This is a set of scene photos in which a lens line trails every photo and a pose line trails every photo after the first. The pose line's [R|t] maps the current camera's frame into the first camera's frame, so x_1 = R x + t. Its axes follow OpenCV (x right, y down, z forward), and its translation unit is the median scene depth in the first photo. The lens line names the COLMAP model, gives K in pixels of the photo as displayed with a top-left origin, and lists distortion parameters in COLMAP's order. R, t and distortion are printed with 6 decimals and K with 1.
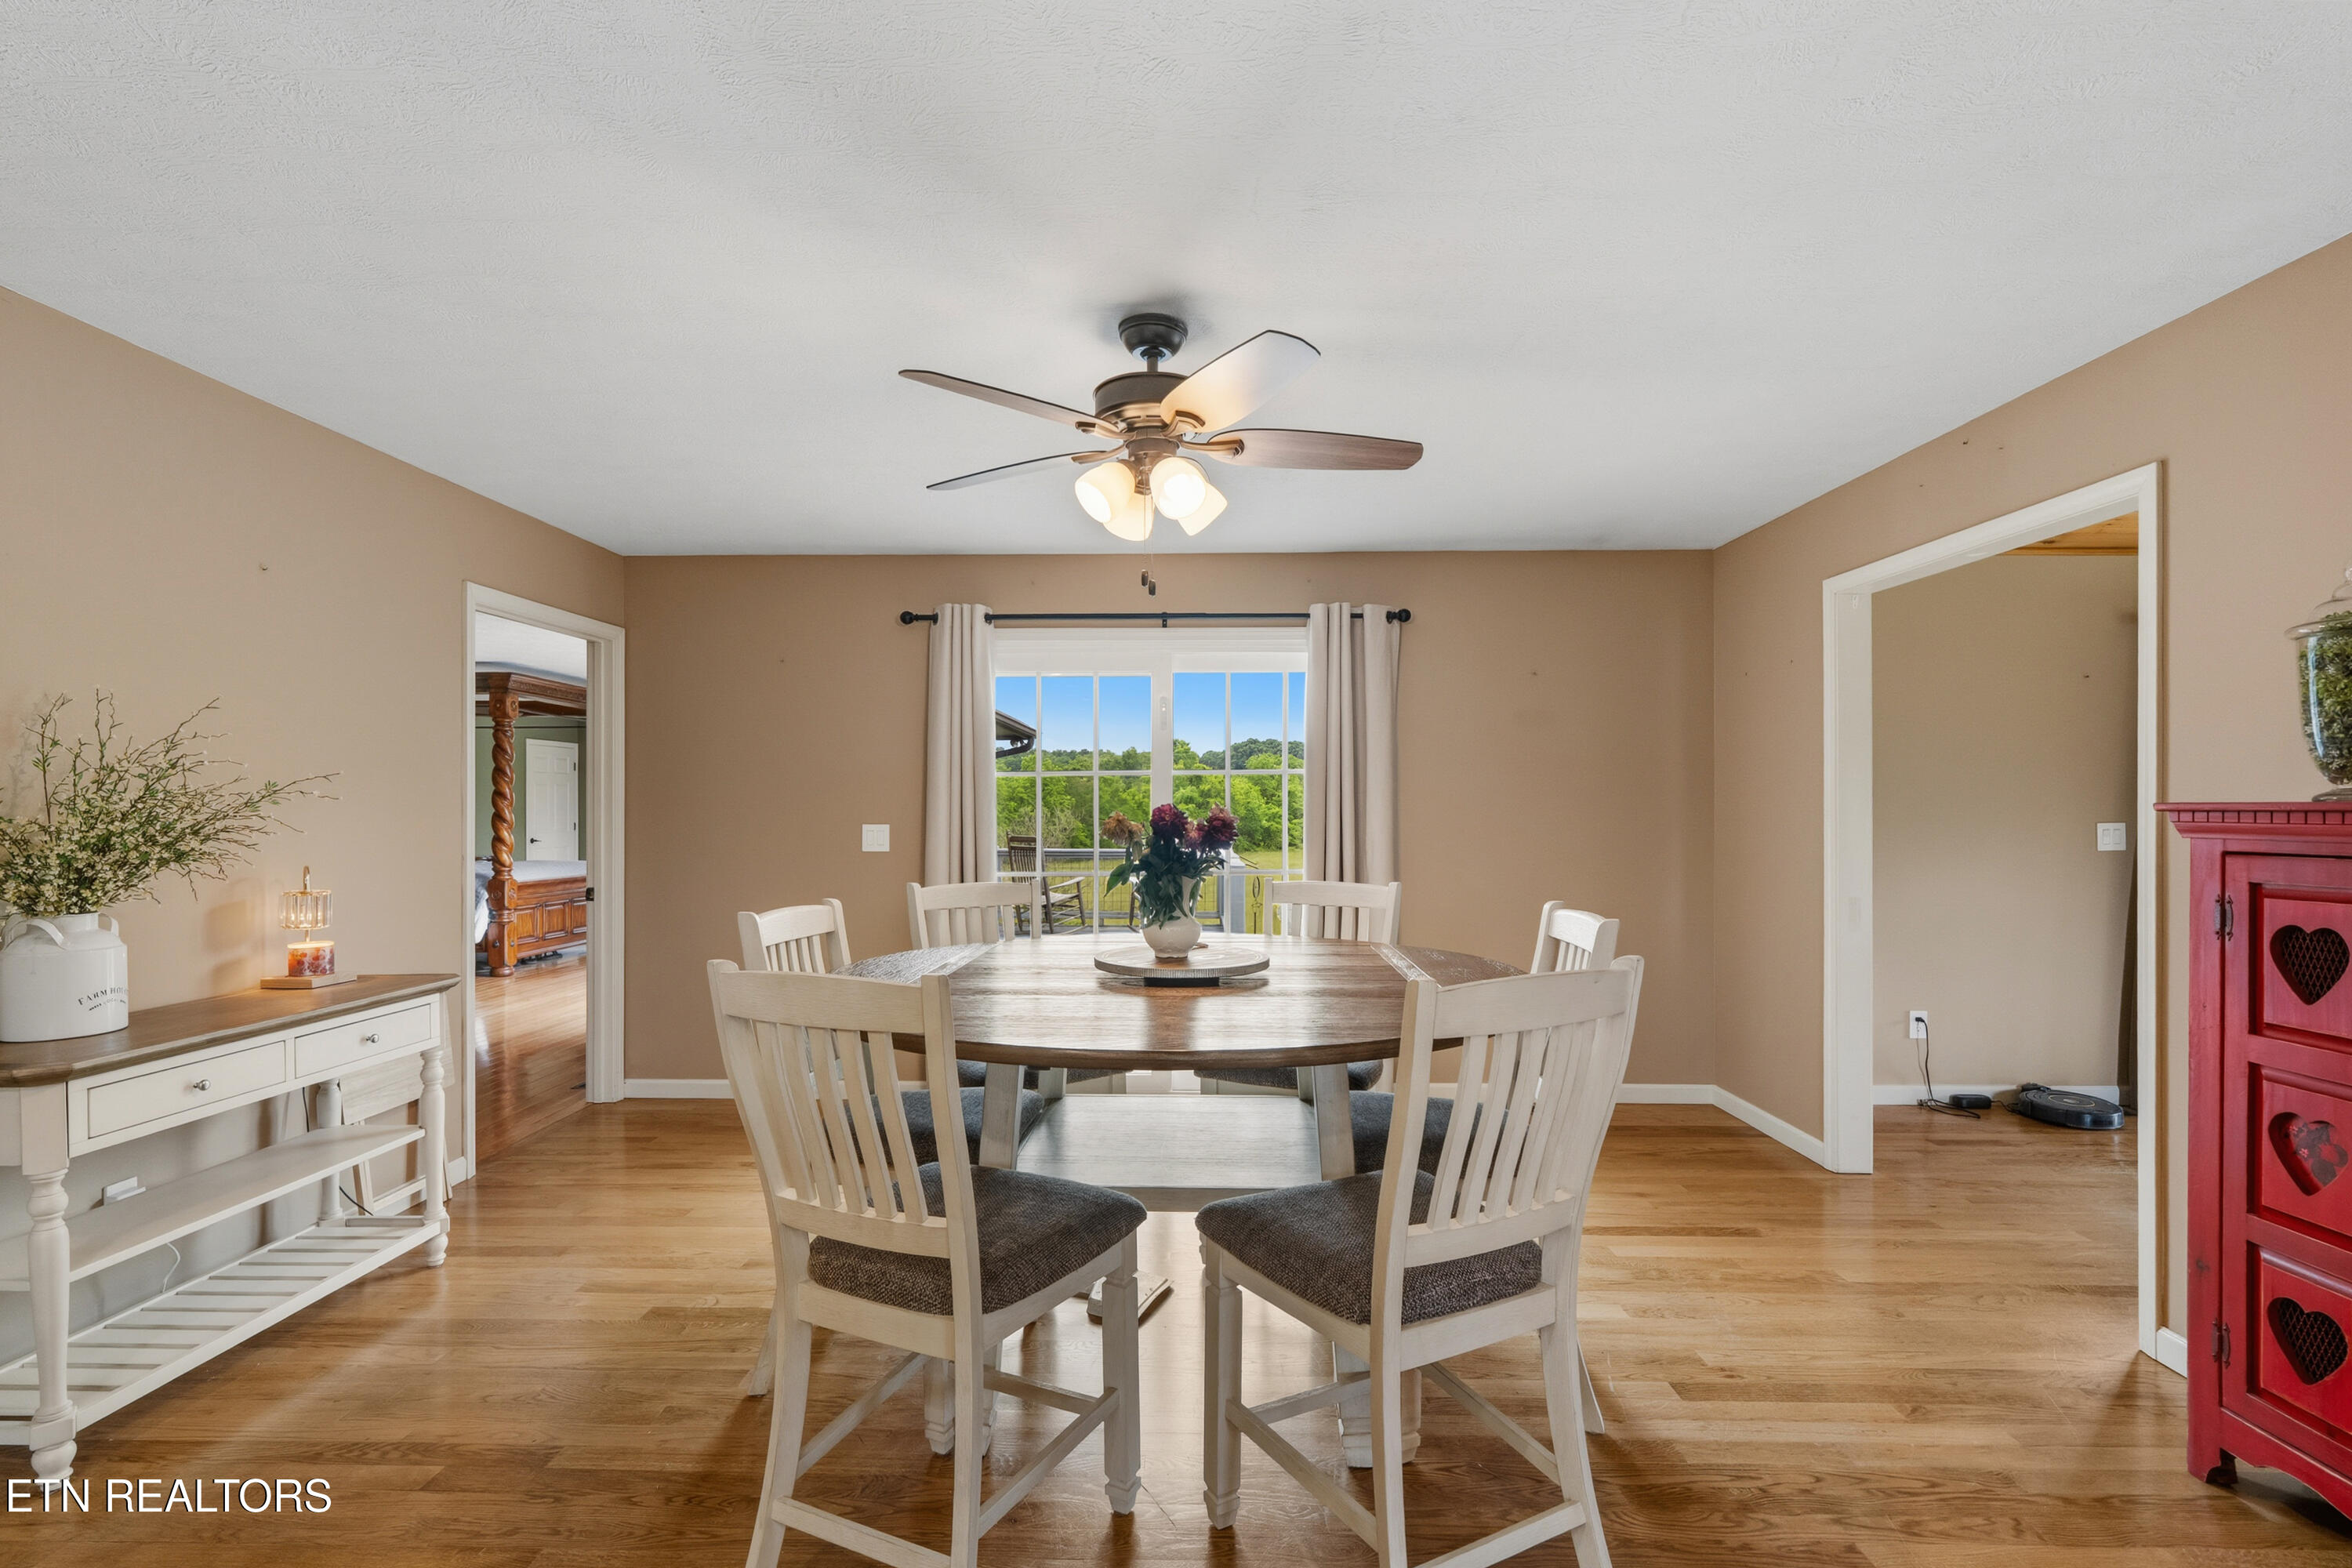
lens RADIAL K [[1076.9, 0, 1166.9], [0, 1076.9, 804.8], [0, 0, 1]] dist [-0.002116, -0.000145]
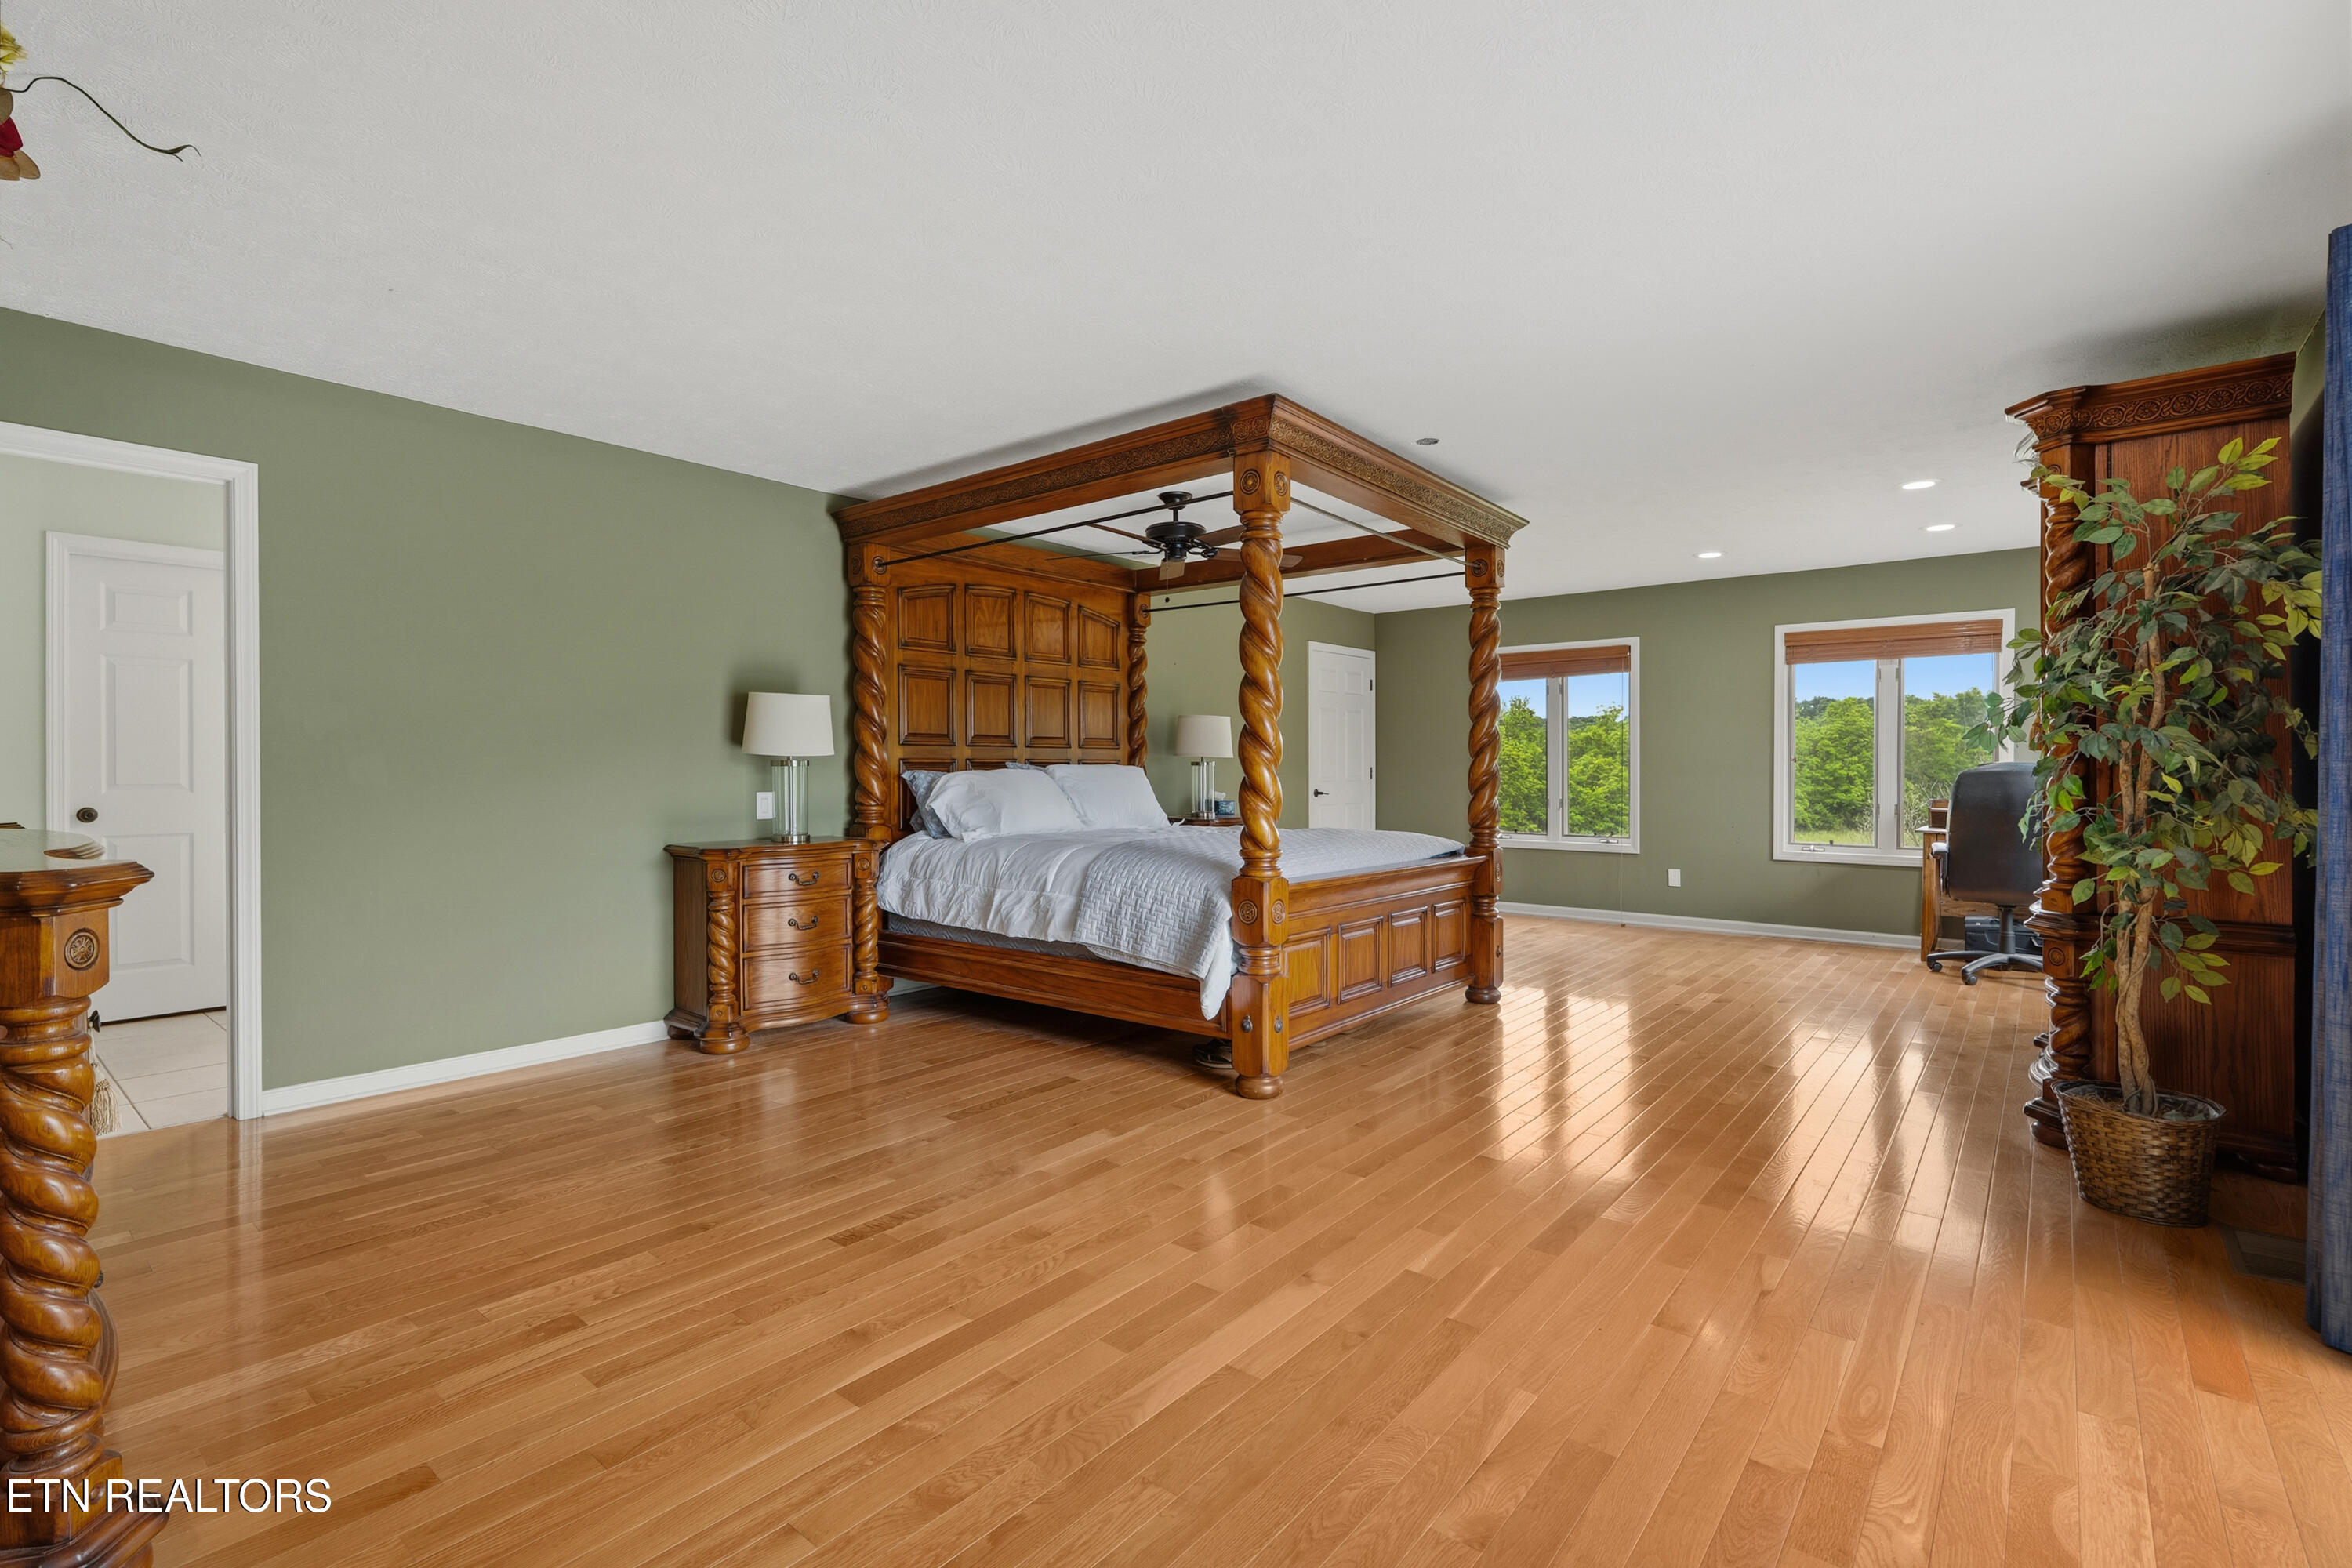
lens RADIAL K [[1076.9, 0, 1172.0], [0, 1076.9, 777.0], [0, 0, 1]] dist [-0.002116, -0.000145]
pose [[0.786897, 0.006168, -0.617054, -0.371382], [0.002142, 0.999917, 0.012726, 0.022516], [0.617081, -0.011336, 0.786818, 0.627346]]
